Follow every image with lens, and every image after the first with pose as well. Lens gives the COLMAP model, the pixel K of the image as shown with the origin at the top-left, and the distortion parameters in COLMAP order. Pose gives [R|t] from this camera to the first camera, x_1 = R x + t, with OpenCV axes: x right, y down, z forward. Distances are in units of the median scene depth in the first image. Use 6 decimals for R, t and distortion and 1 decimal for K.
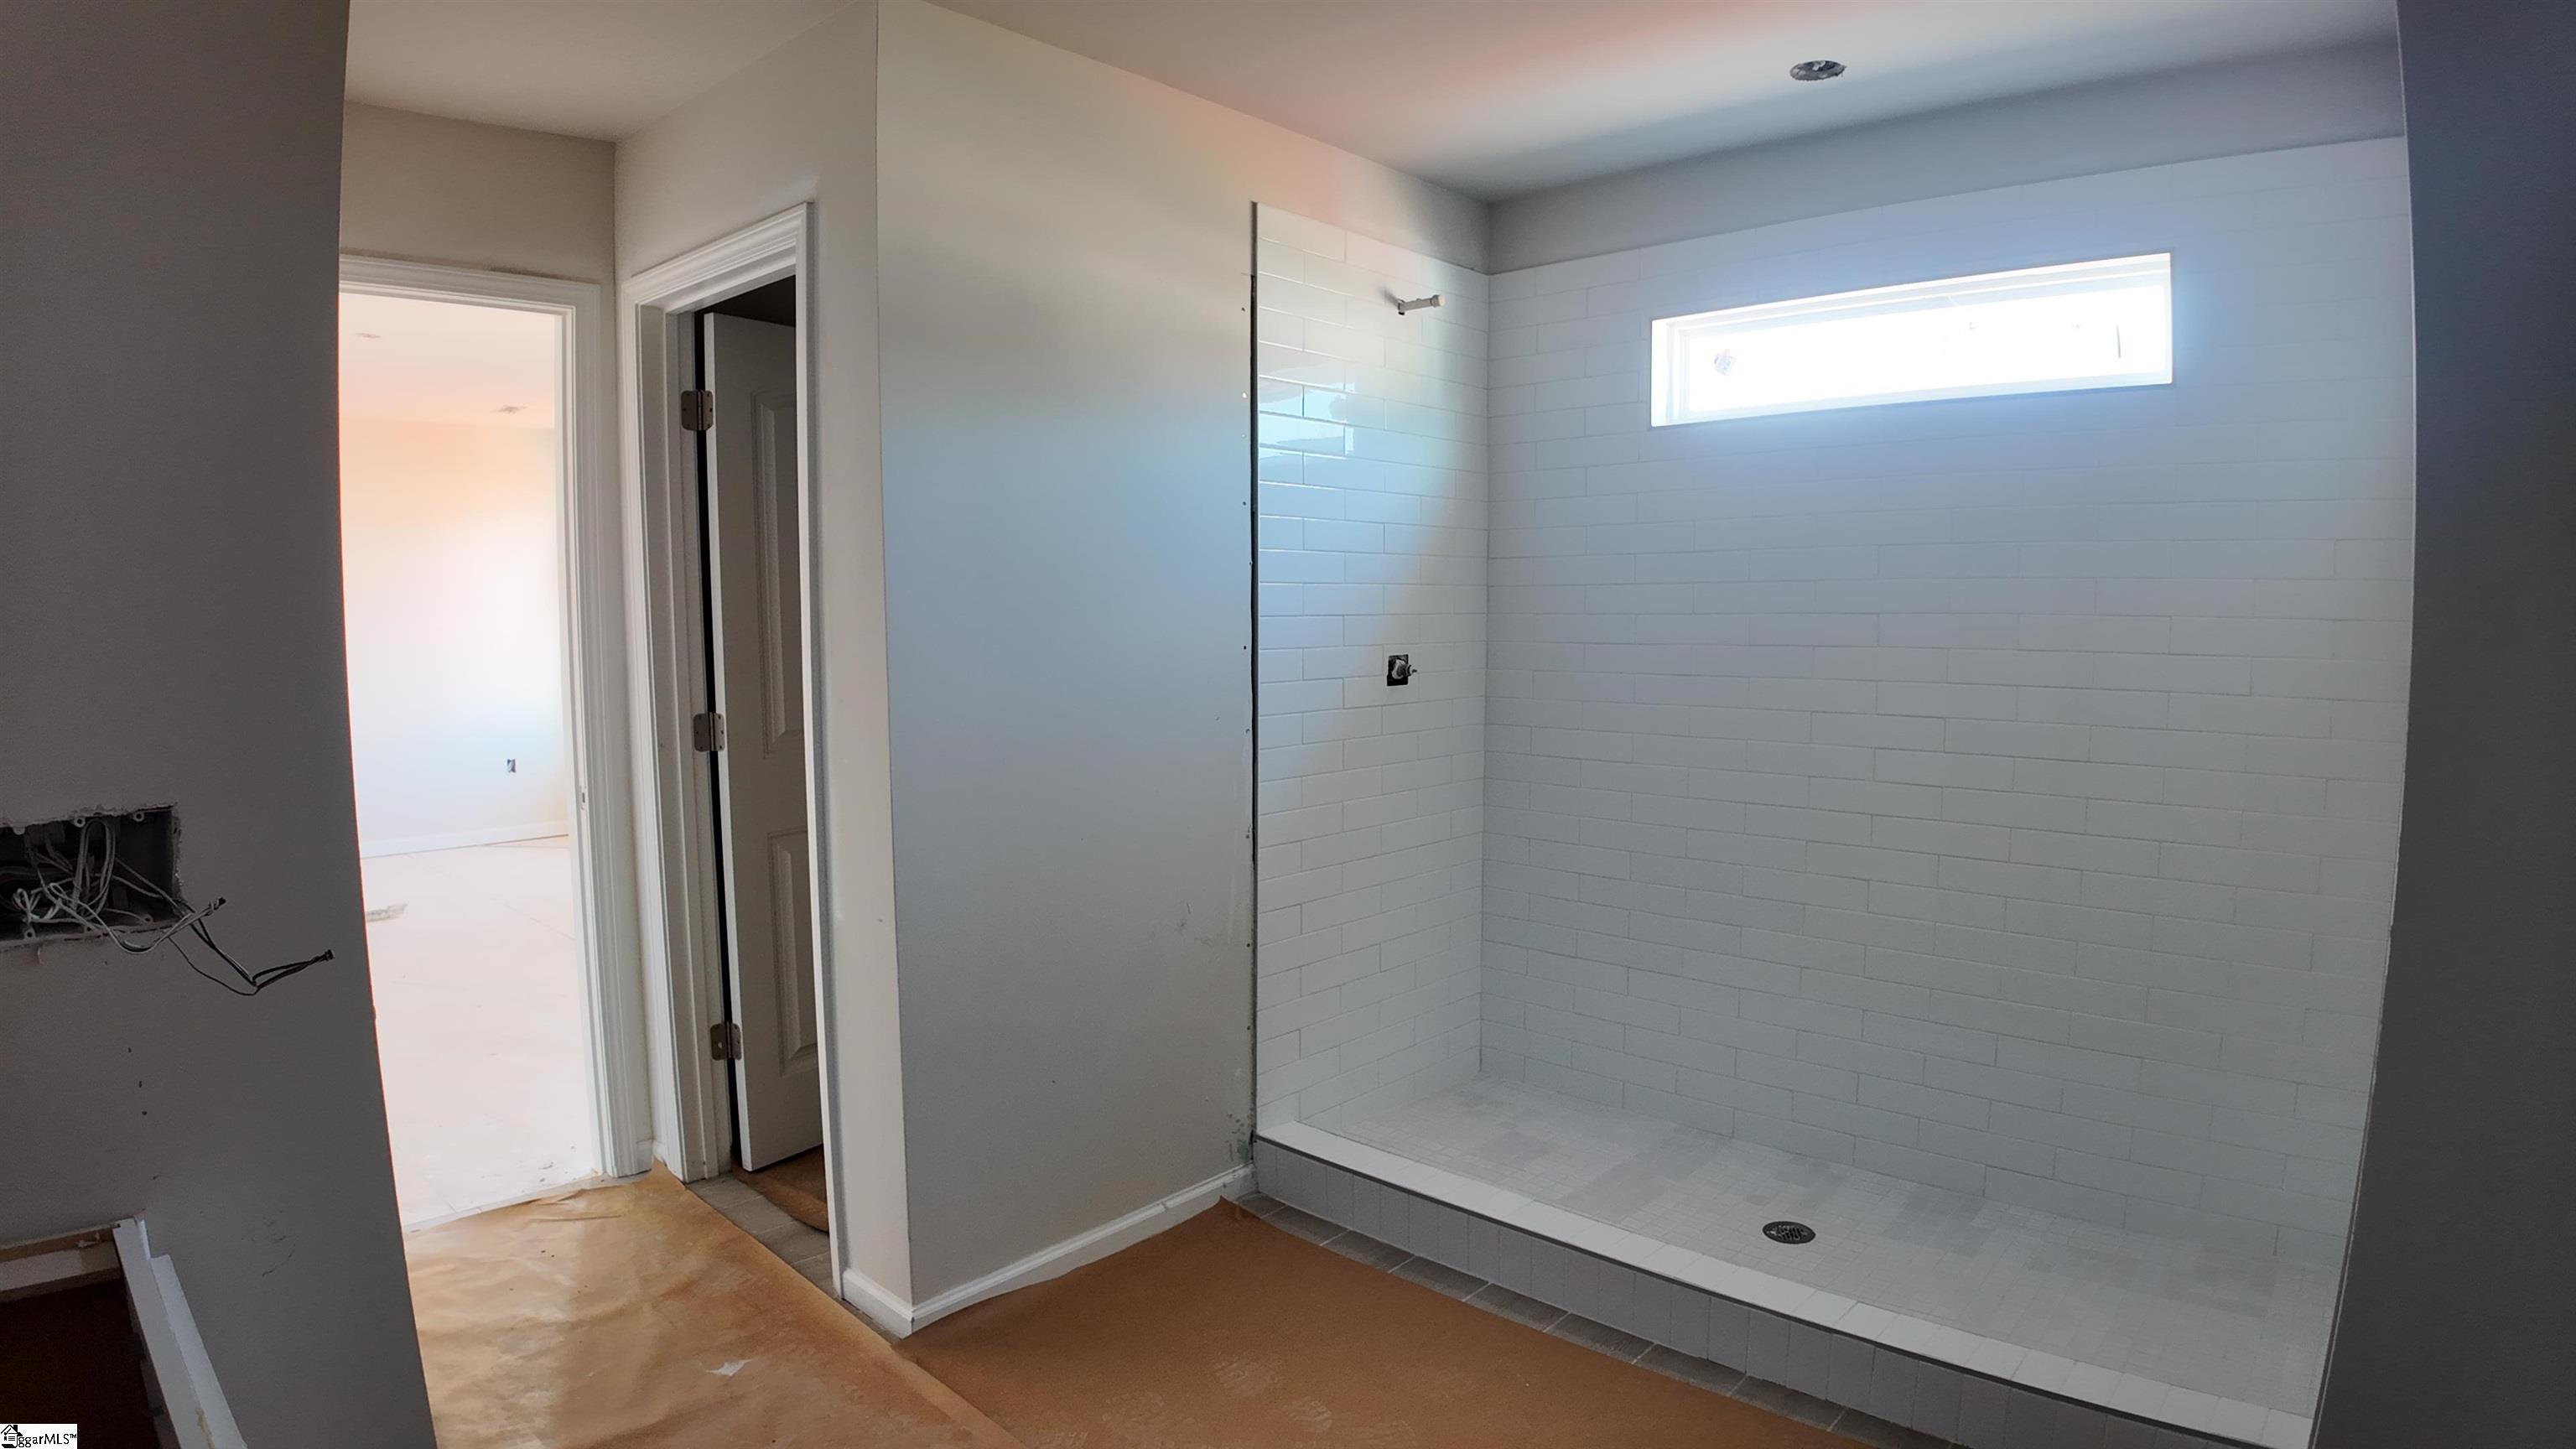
lens RADIAL K [[1401.8, 0, 1277.0], [0, 1401.8, 731.0], [0, 0, 1]] dist [-0.043208, -0.084635]
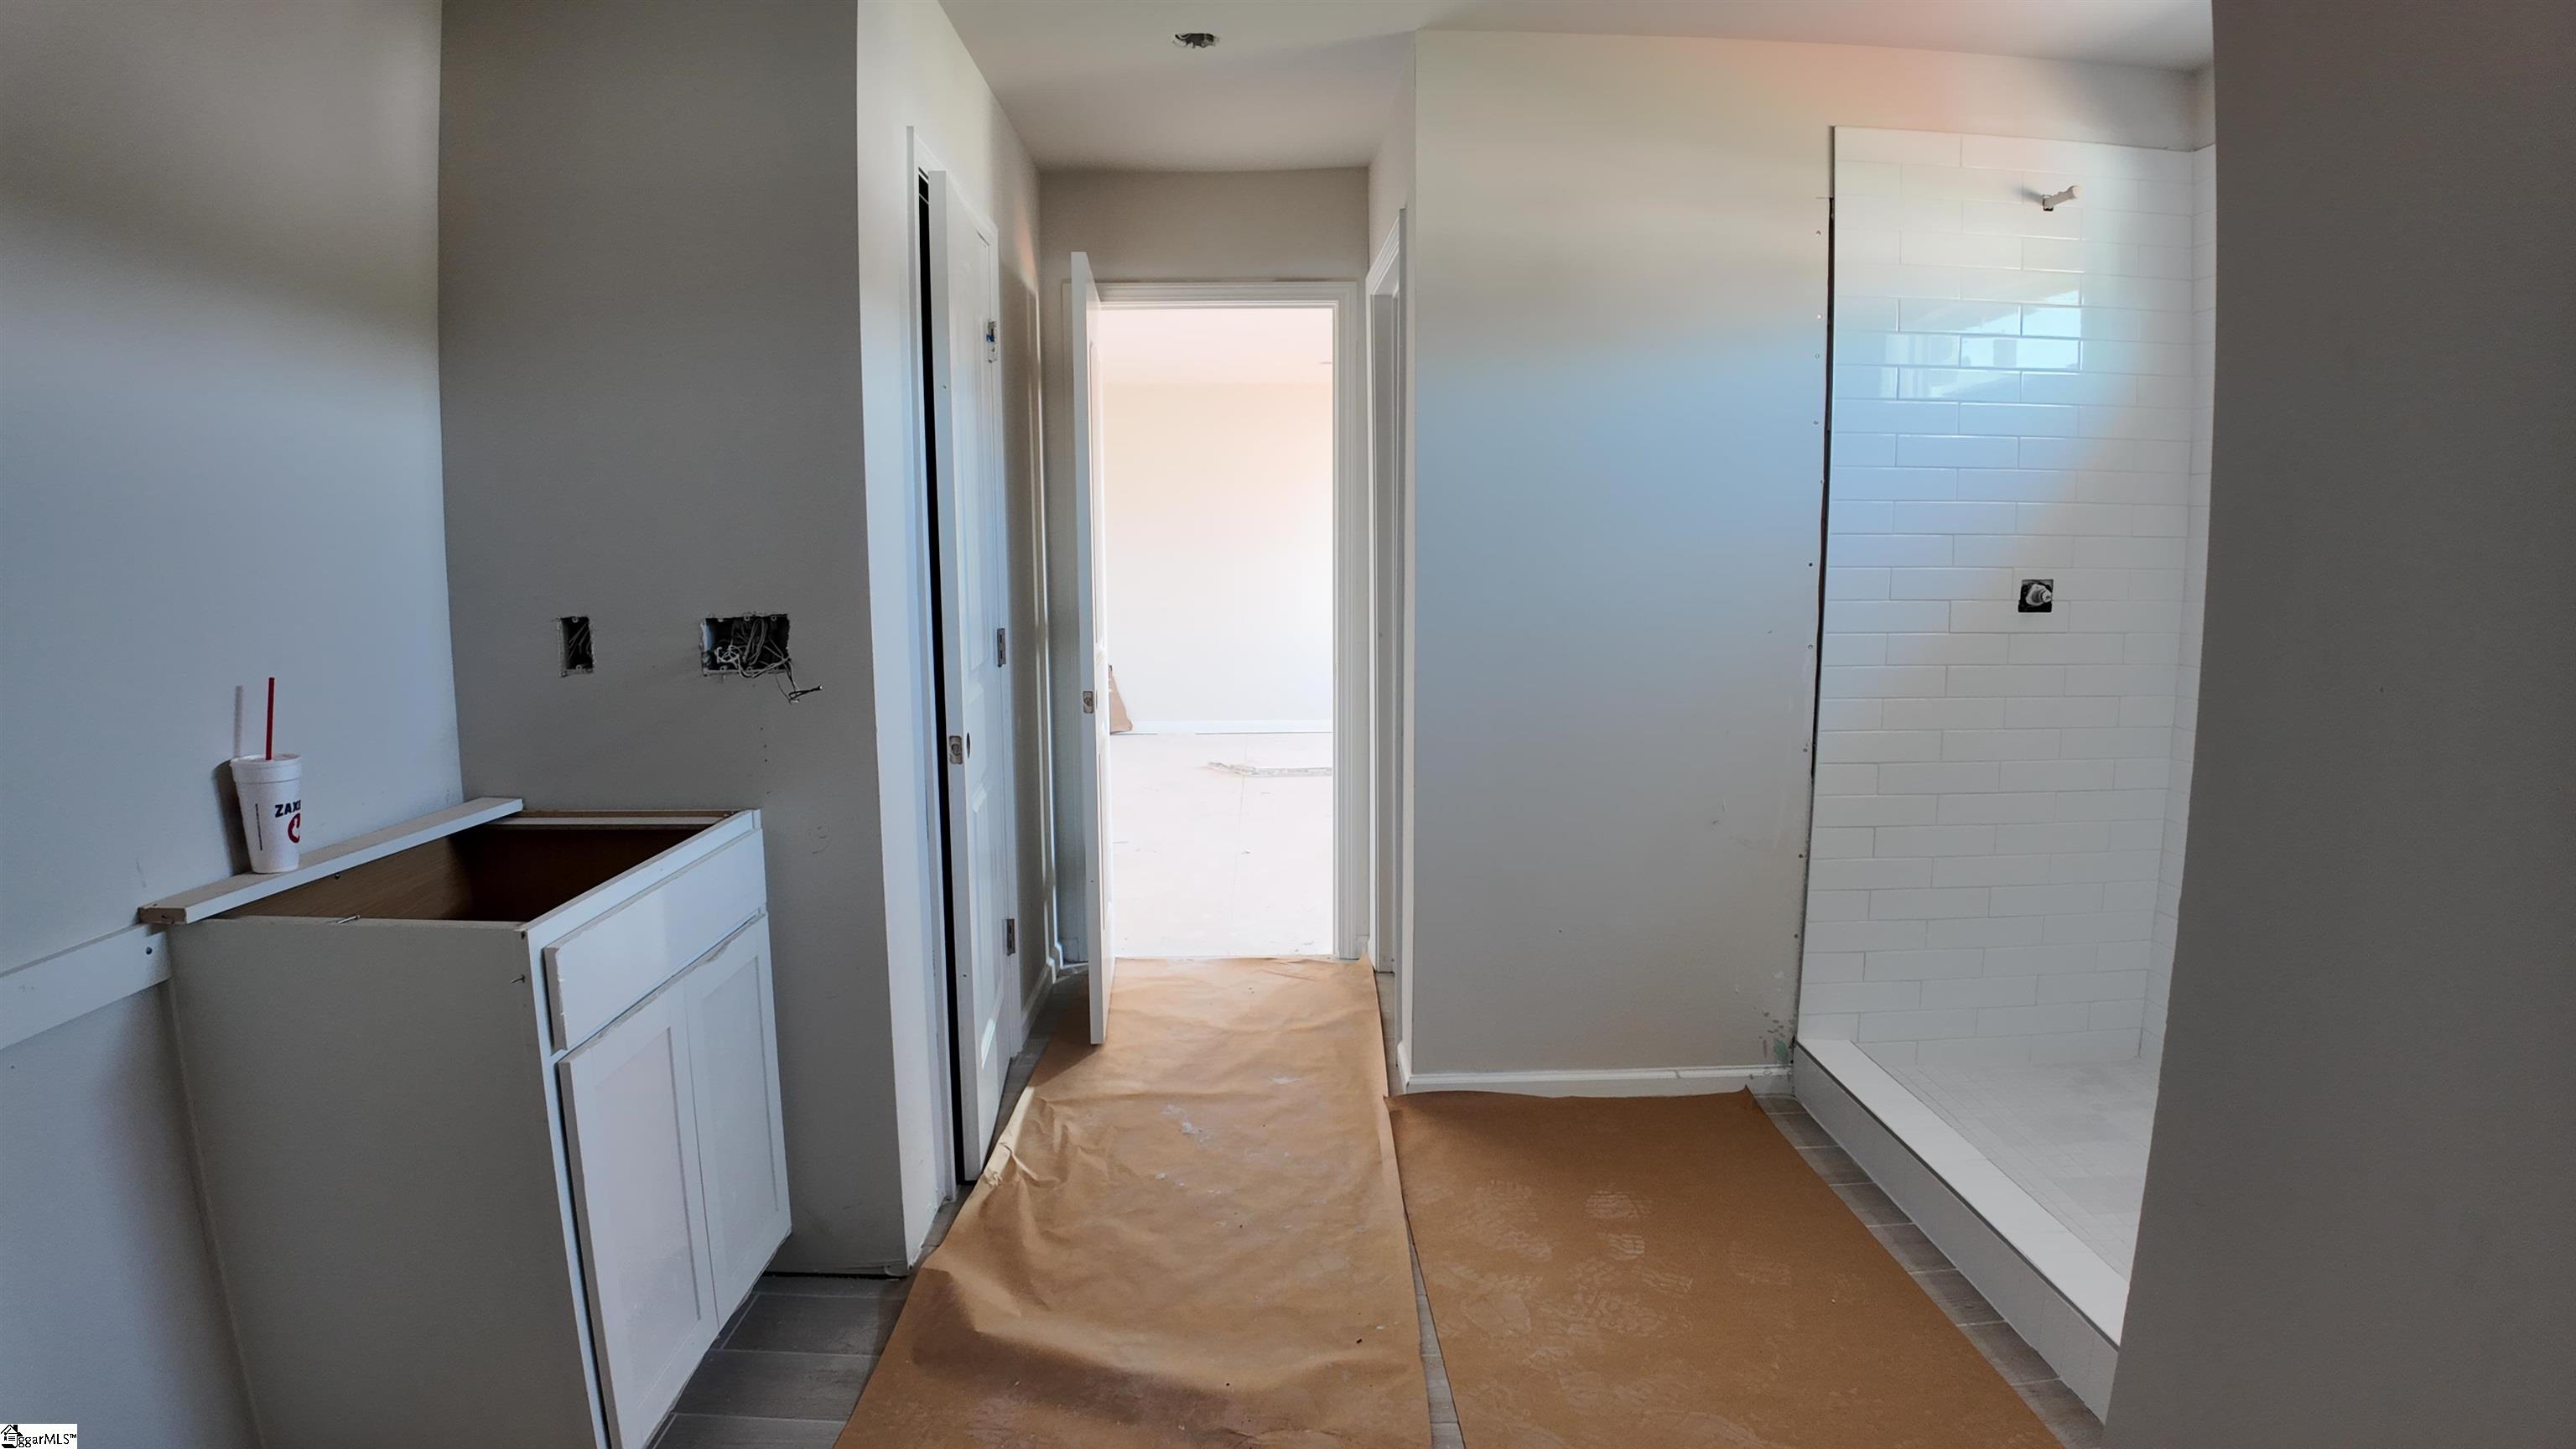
lens RADIAL K [[1401.8, 0, 1277.0], [0, 1401.8, 731.0], [0, 0, 1]] dist [-0.043208, -0.084635]
pose [[0.687437, 0.093843, -0.720155, 0.458829], [-0.062514, 0.995582, 0.070060, 0.014741], [0.723548, -0.003142, 0.690267, 0.017862]]
